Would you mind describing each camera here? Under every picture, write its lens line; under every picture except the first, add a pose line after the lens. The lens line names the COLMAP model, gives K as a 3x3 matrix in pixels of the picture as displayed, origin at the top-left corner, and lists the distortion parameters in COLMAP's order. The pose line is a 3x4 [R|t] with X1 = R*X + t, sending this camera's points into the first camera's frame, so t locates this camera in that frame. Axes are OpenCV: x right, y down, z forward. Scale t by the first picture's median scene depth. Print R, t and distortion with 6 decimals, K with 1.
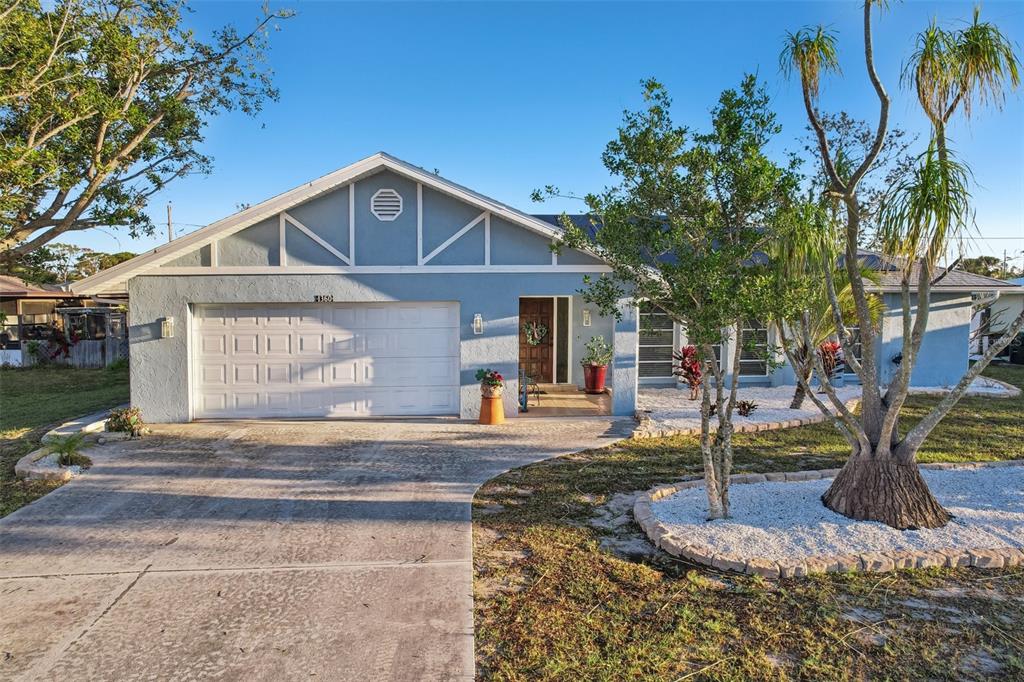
lens RADIAL K [[706.3, 0, 508.8], [0, 706.3, 317.9], [0, 0, 1]] dist [-0.080615, 0.003036]
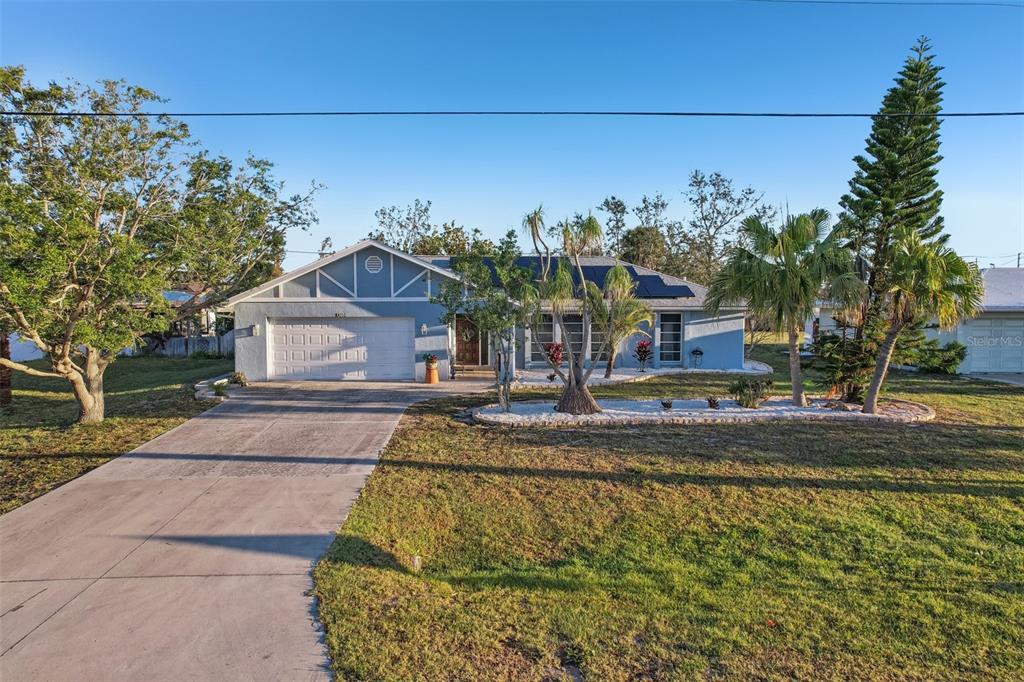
lens RADIAL K [[658.1, 0, 515.1], [0, 658.1, 342.1], [0, 0, 1]] dist [-0.074139, 0.068709]
pose [[0.999947, 0.004171, 0.009406, 0.181642], [-0.004500, 0.999367, 0.035286, -0.019012], [-0.009253, -0.035327, 0.999333, -0.732105]]
